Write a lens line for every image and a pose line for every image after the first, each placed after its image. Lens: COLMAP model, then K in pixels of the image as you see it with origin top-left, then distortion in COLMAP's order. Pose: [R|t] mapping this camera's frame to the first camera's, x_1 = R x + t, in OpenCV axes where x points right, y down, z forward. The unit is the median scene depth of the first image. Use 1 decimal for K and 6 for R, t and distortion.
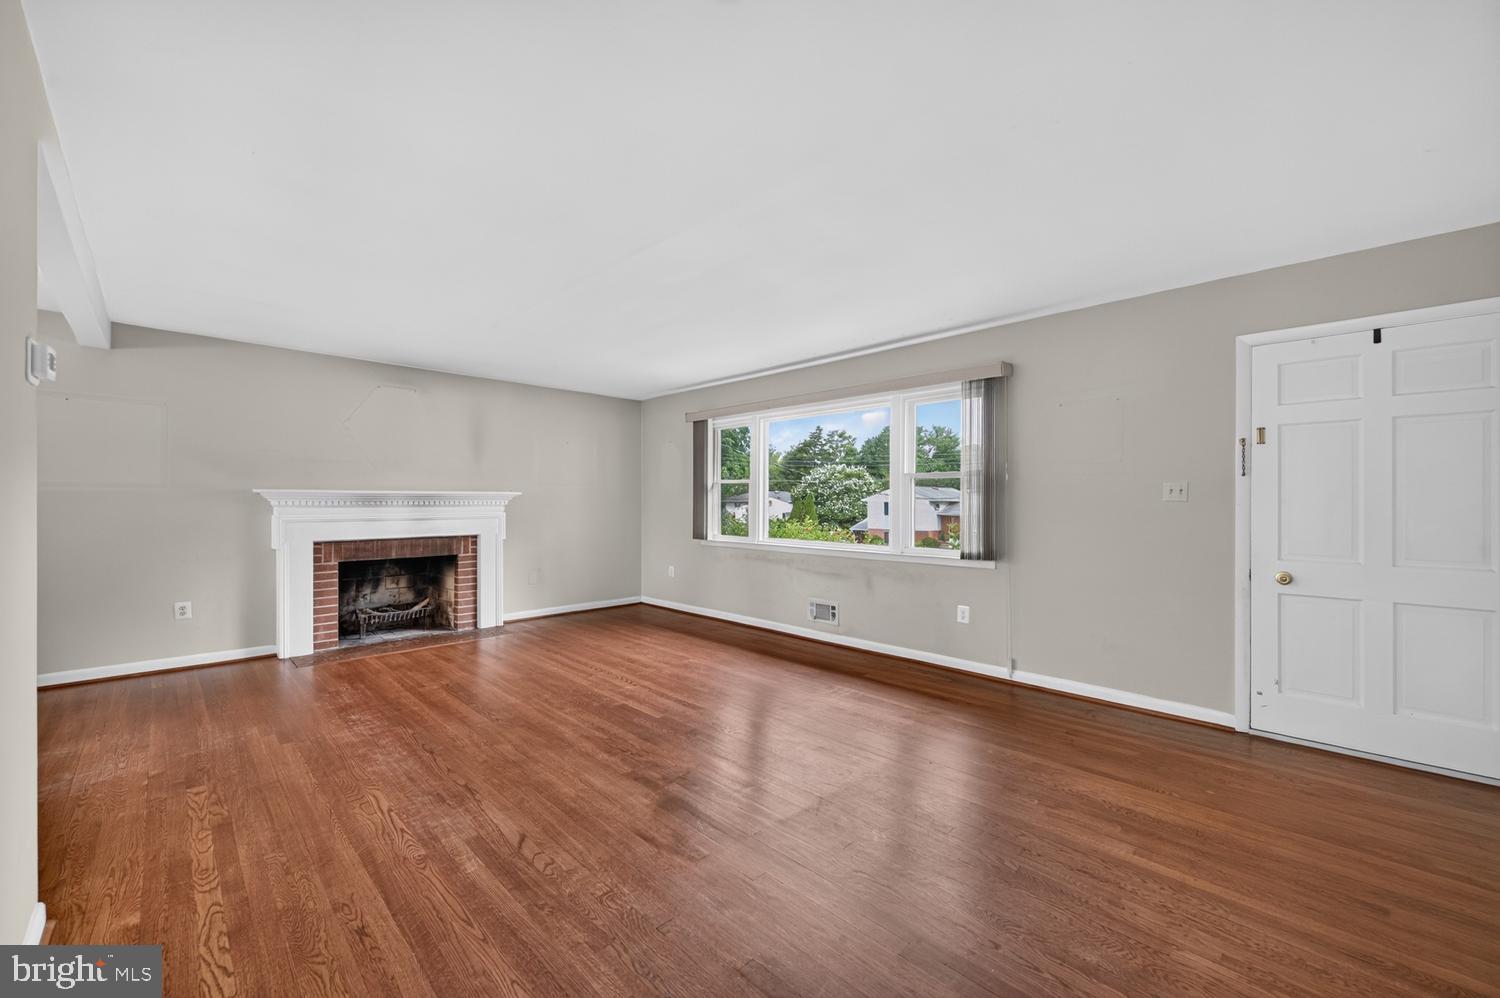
lens RADIAL K [[580.2, 0, 759.0], [0, 580.2, 500.7], [0, 0, 1]] dist [-0.000356, -0.000012]
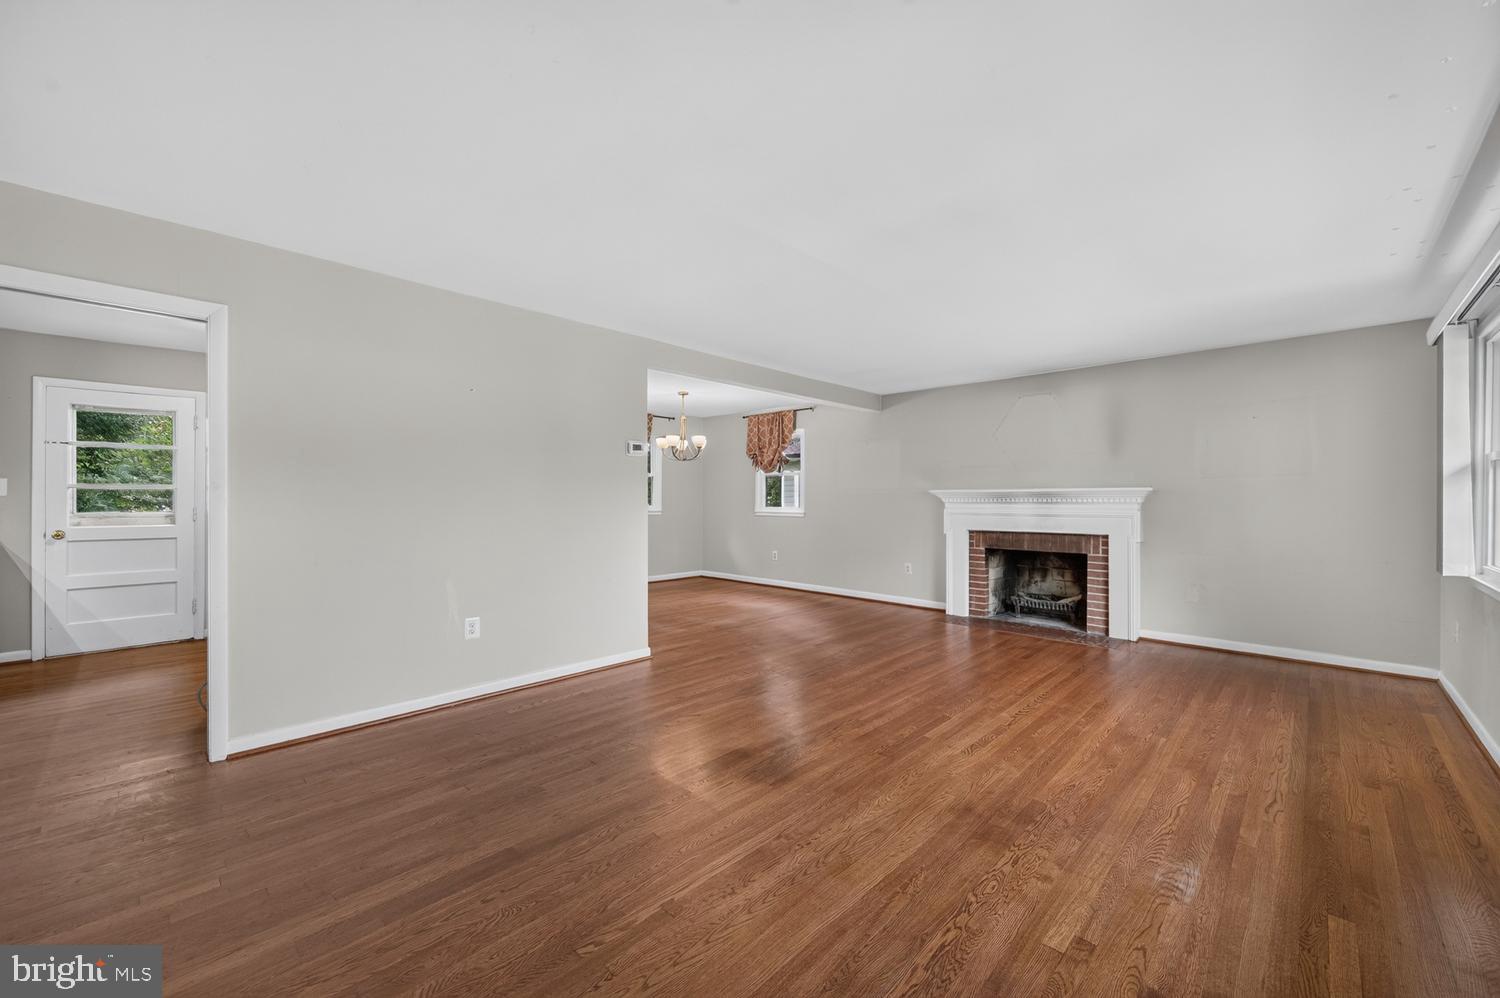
lens RADIAL K [[580.2, 0, 759.0], [0, 580.2, 500.7], [0, 0, 1]] dist [-0.000356, -0.000012]
pose [[0.016050, 0.000734, -0.999871, 0.532448], [0.001137, 0.999999, 0.000753, 0.003662], [0.999871, -0.001149, 0.016049, 0.531786]]
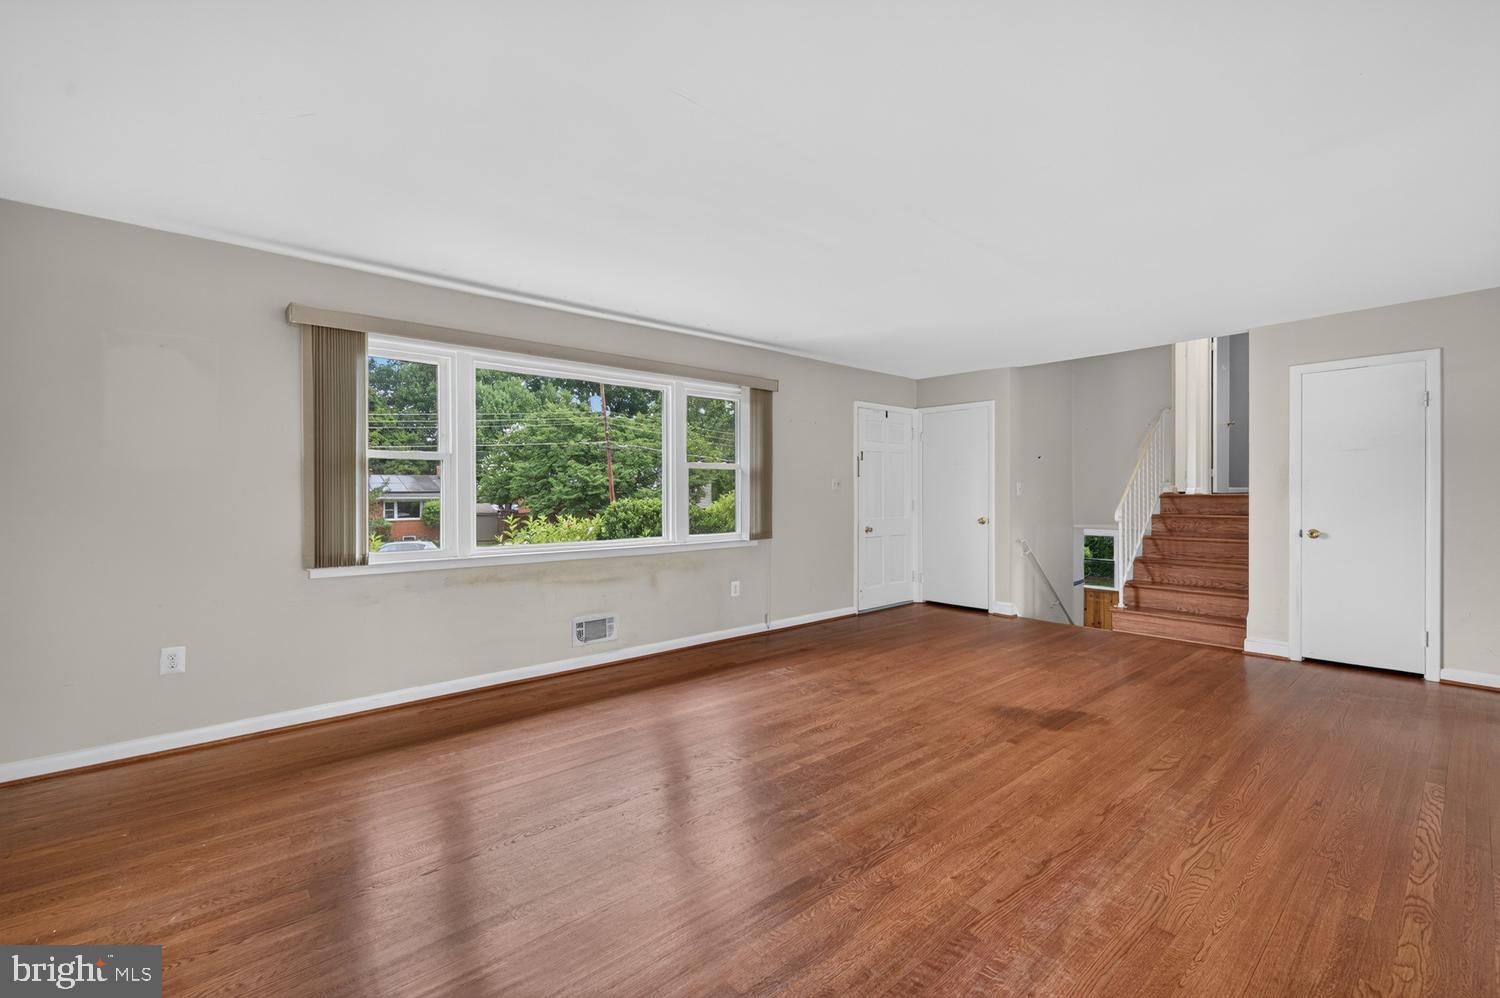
lens RADIAL K [[637.2, 0, 751.9], [0, 637.2, 494.2], [0, 0, 1]] dist [0.007826, 0.000336]
pose [[0.076199, -0.007086, 0.997067, -0.836953], [-0.000056, 0.999975, 0.007111, -0.000642], [-0.997093, -0.000598, 0.076197, 0.807696]]
